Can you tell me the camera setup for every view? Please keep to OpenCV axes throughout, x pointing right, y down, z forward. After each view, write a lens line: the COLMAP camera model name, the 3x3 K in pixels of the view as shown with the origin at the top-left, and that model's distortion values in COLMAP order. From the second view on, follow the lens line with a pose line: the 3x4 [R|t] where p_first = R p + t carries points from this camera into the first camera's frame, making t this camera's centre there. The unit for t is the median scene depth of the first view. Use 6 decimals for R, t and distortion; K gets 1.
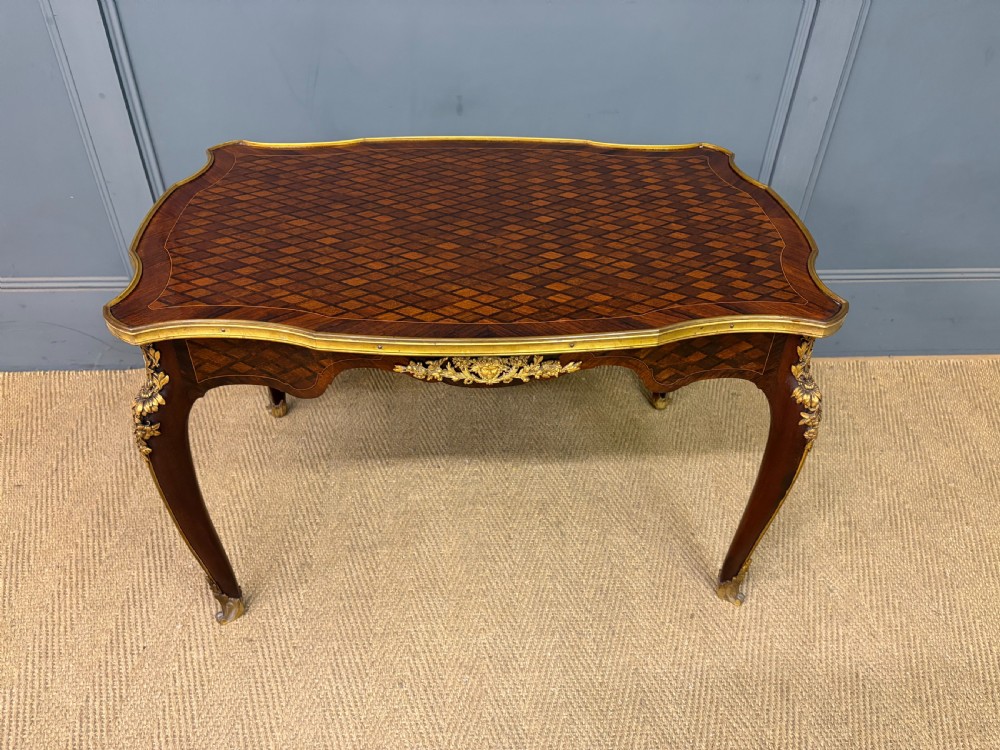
lens RADIAL K [[760.1, 0, 498.1], [0, 760.1, 378.6], [0, 0, 1]] dist [0.068062, -0.085136]
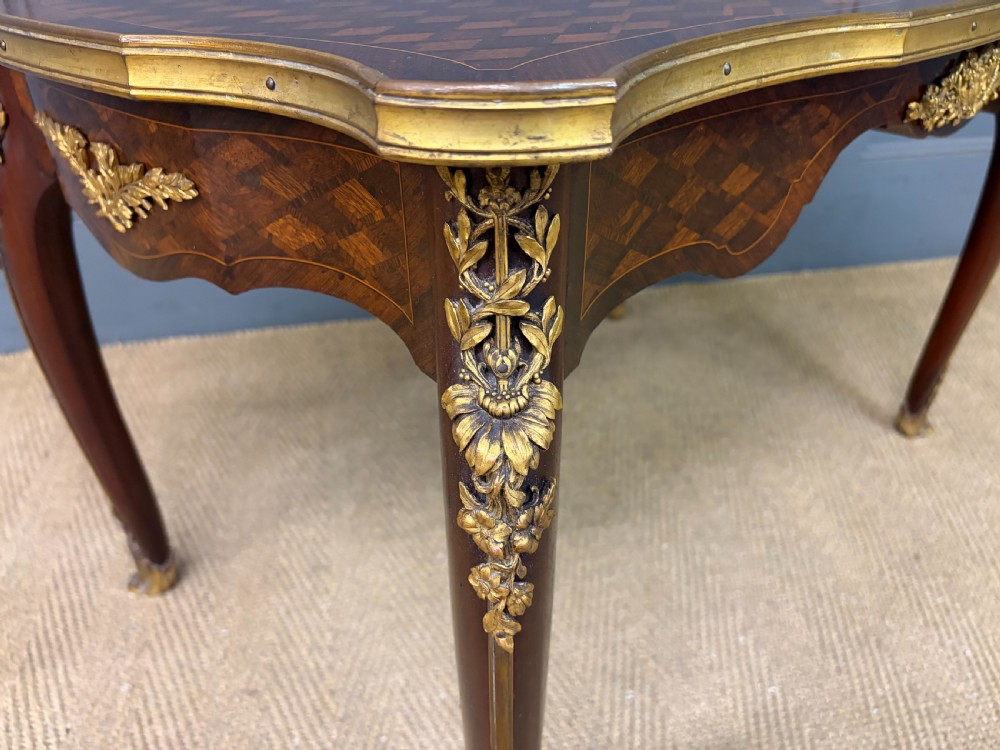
lens RADIAL K [[779.2, 0, 500.0], [0, 779.2, 375.0], [0, 0, 1]] dist [0.057755, -0.094563]
pose [[0.985992, -0.108212, 0.126927, -0.192070], [0.120544, 0.988261, -0.093859, 0.185377], [-0.115280, 0.107845, 0.987461, 0.368788]]
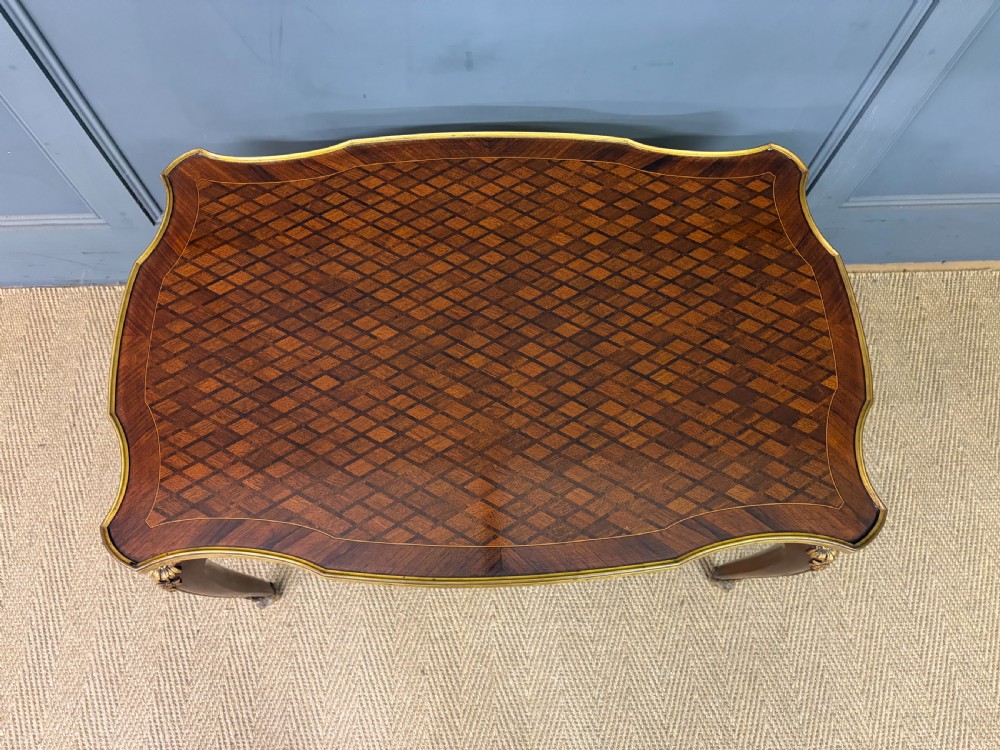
lens RADIAL K [[760.1, 0, 498.1], [0, 760.1, 378.6], [0, 0, 1]] dist [0.068062, -0.085136]
pose [[0.999766, 0.018486, -0.011241, -0.007677], [-0.010595, 0.871326, 0.490591, -0.554280], [0.018863, -0.490357, 0.871318, 0.201085]]
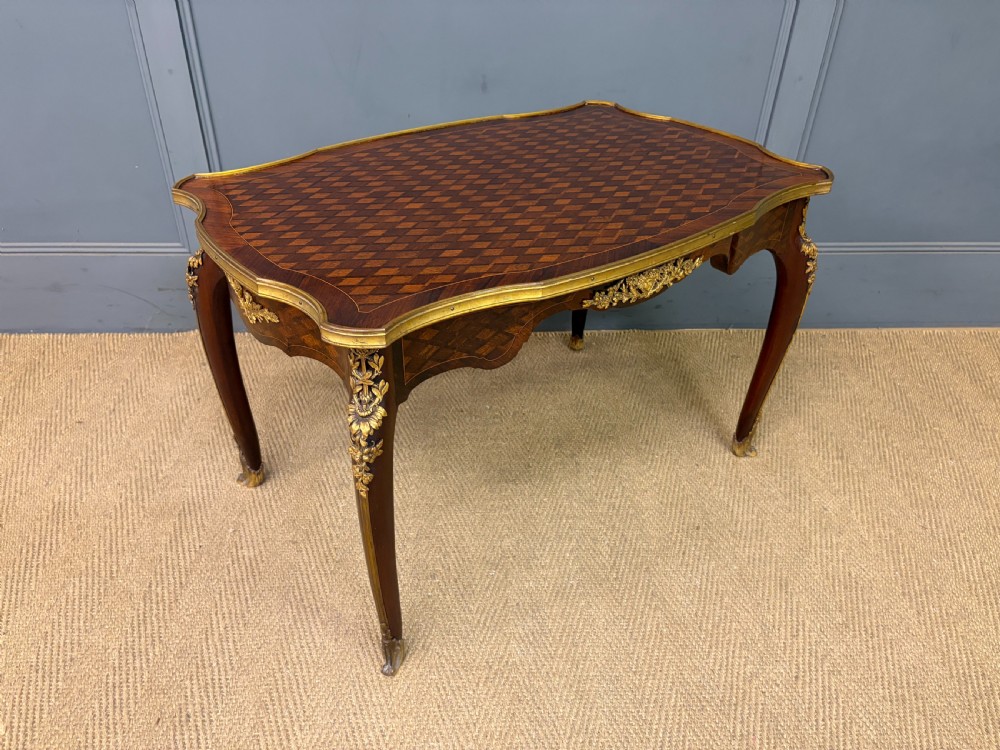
lens RADIAL K [[763.1, 0, 494.2], [0, 763.1, 375.2], [0, 0, 1]] dist [0.059222, -0.068313]
pose [[0.999971, 0.002909, -0.007002, -0.032083], [-0.003435, 0.997086, -0.076212, 0.191005], [0.006760, 0.076234, 0.997067, -0.117636]]
